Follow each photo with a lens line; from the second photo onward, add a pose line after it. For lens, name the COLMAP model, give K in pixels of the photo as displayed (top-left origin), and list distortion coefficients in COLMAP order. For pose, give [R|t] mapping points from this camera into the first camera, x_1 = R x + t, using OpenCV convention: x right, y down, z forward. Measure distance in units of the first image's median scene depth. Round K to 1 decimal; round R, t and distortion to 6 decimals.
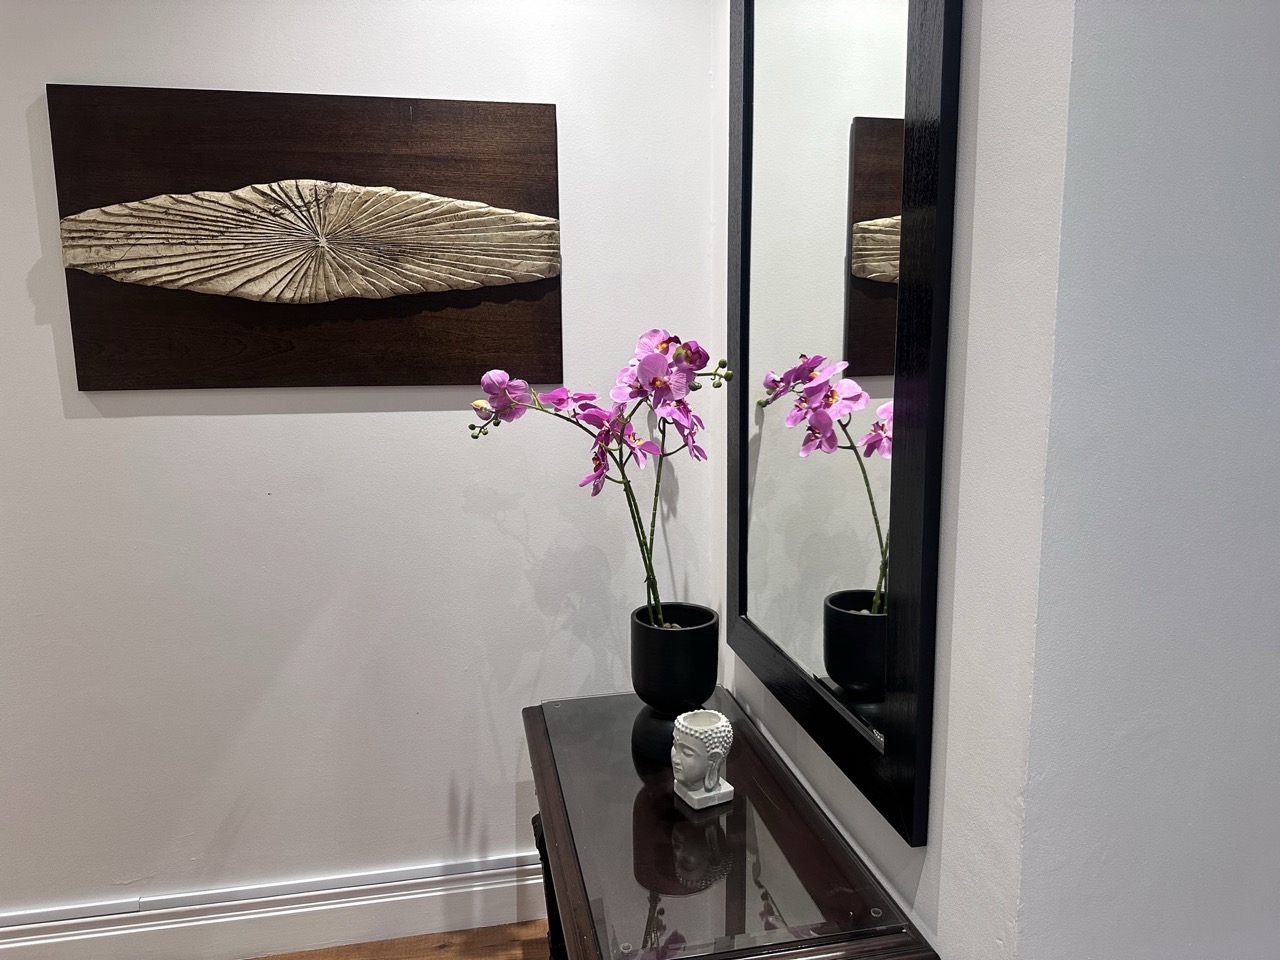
lens RADIAL K [[891.6, 0, 633.6], [0, 891.6, 482.3], [0, 0, 1]] dist [0.092786, -0.136873]
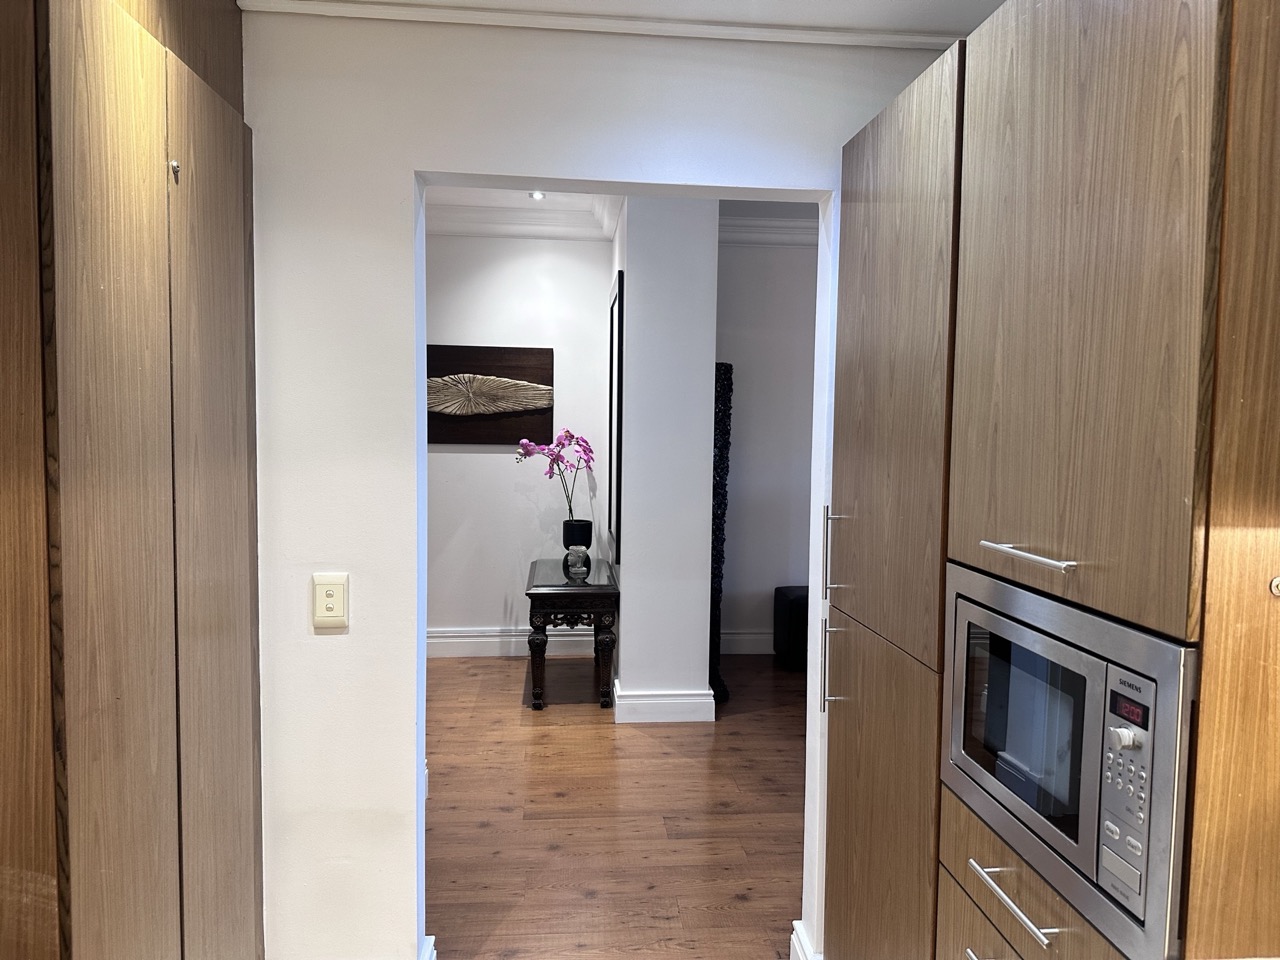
lens RADIAL K [[891.6, 0, 633.6], [0, 891.6, 482.3], [0, 0, 1]] dist [0.092786, -0.136873]
pose [[0.993178, 0.031594, -0.112247, 0.501853], [-0.041959, 0.994947, -0.091212, 0.251626], [0.108798, 0.095299, 0.989485, -1.744681]]
